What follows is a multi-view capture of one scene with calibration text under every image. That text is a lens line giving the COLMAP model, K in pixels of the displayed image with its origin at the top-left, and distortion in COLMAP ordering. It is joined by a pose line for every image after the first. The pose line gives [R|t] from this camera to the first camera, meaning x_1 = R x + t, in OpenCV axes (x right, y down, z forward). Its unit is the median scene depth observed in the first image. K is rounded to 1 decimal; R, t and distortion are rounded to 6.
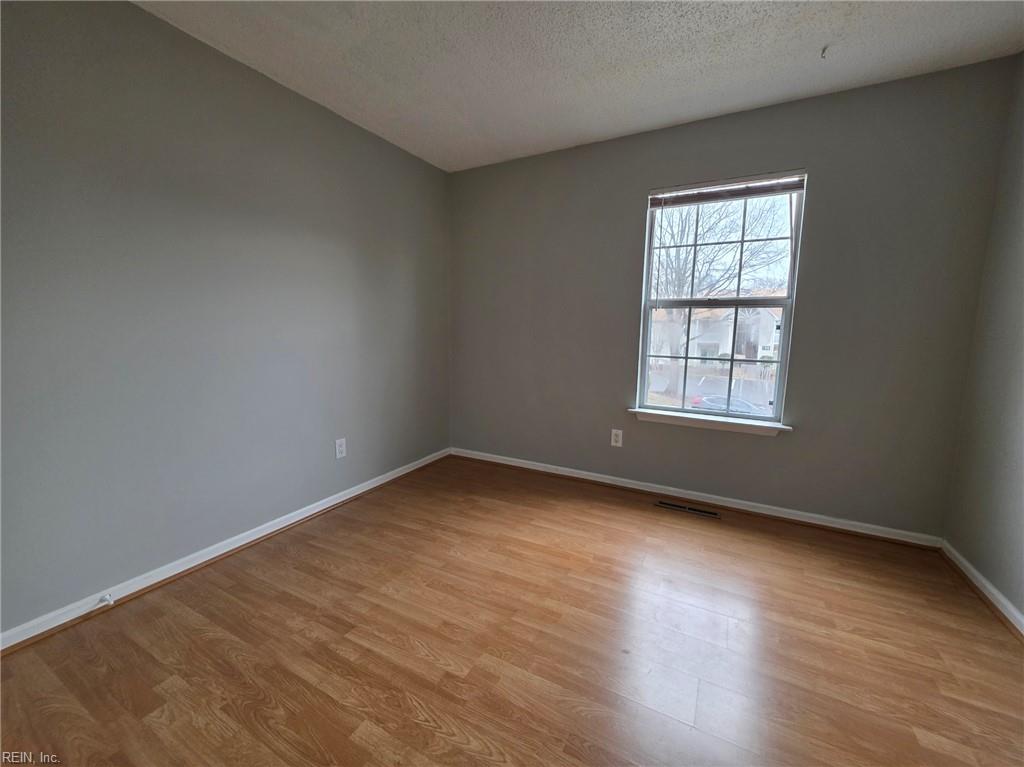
lens RADIAL K [[406.7, 0, 512.0], [0, 406.7, 383.5], [0, 0, 1]] dist [-0.000162, -0.000053]
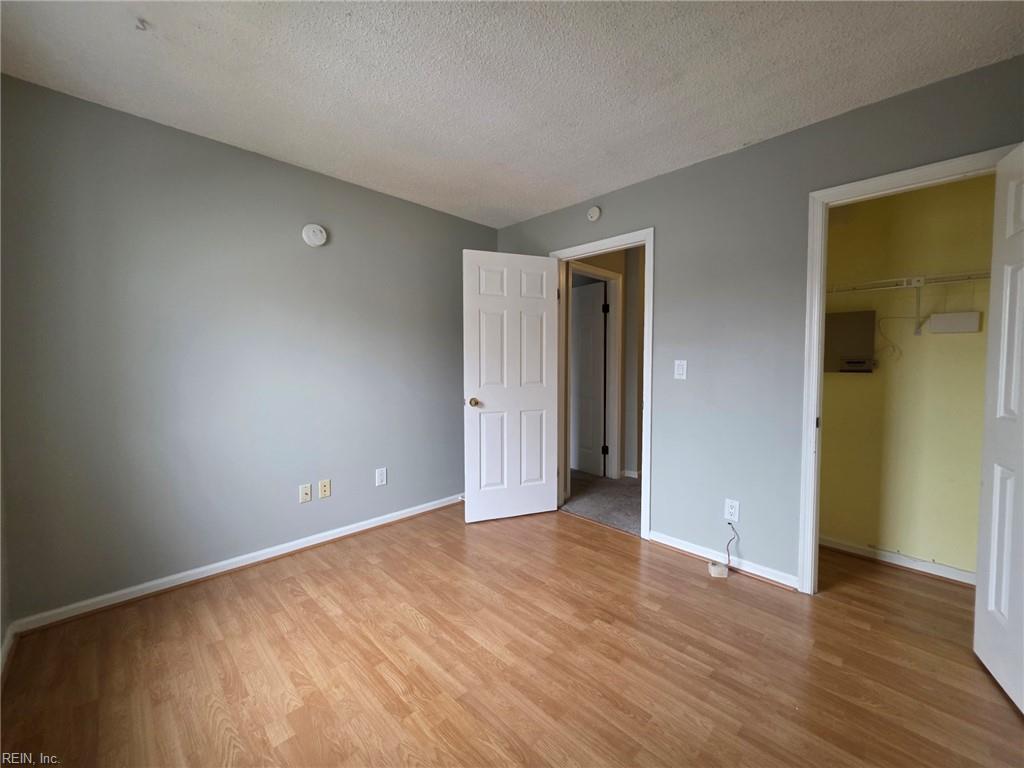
lens RADIAL K [[406.7, 0, 512.0], [0, 406.7, 384.0], [0, 0, 1]] dist [-0.000162, -0.000053]
pose [[-0.957425, -0.027703, 0.287348, -0.183141], [0.025885, 0.983137, 0.181029, -0.295868], [-0.287518, 0.180760, -0.940563, 1.900467]]
